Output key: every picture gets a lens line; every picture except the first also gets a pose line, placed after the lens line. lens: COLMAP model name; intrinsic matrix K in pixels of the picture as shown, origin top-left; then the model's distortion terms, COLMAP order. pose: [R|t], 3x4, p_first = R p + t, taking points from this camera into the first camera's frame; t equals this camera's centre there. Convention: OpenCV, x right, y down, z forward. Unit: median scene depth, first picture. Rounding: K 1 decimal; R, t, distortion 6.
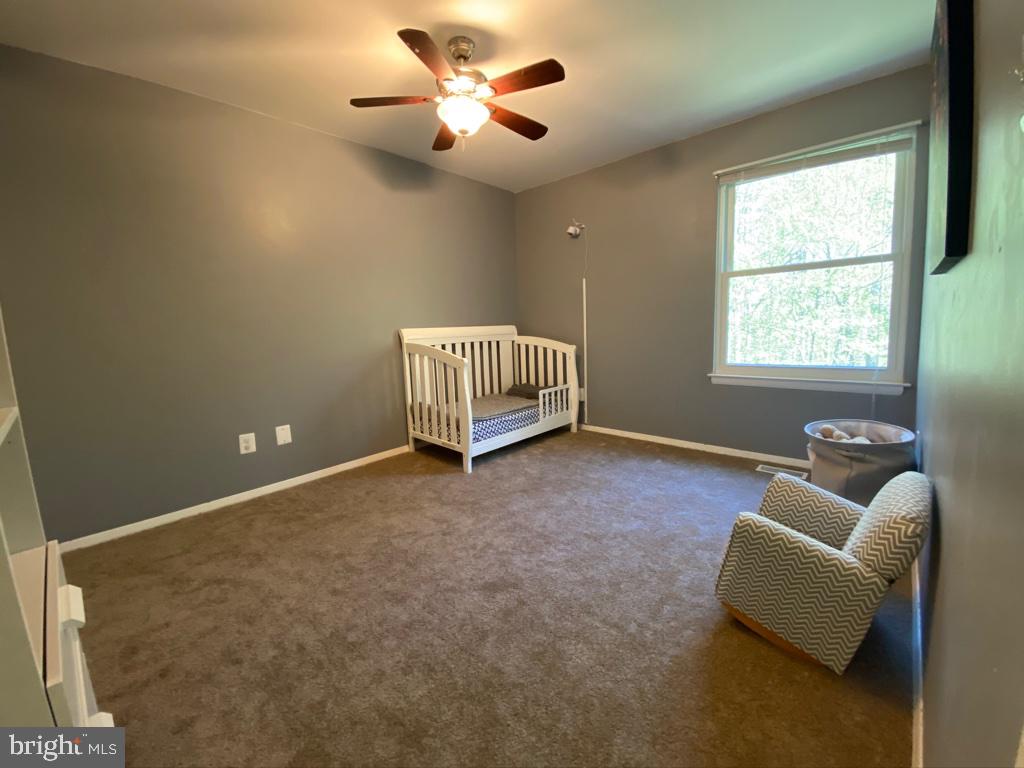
lens RADIAL K [[414.6, 0, 512.2], [0, 414.6, 378.6], [0, 0, 1]] dist [0.016960, -0.017487]
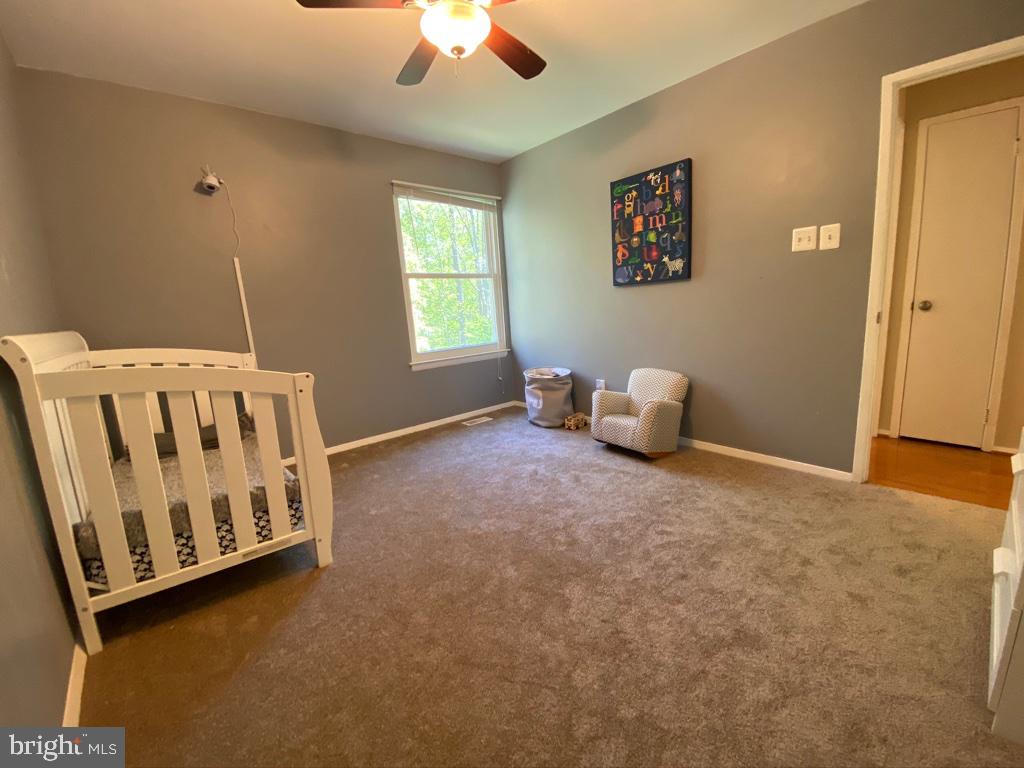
lens RADIAL K [[414.6, 0, 512.2], [0, 414.6, 378.6], [0, 0, 1]] dist [0.016960, -0.017487]
pose [[0.102345, -0.135189, 0.985520, -0.629861], [0.175852, 0.977578, 0.115837, -0.053429], [-0.979082, 0.161450, 0.123824, 0.632015]]
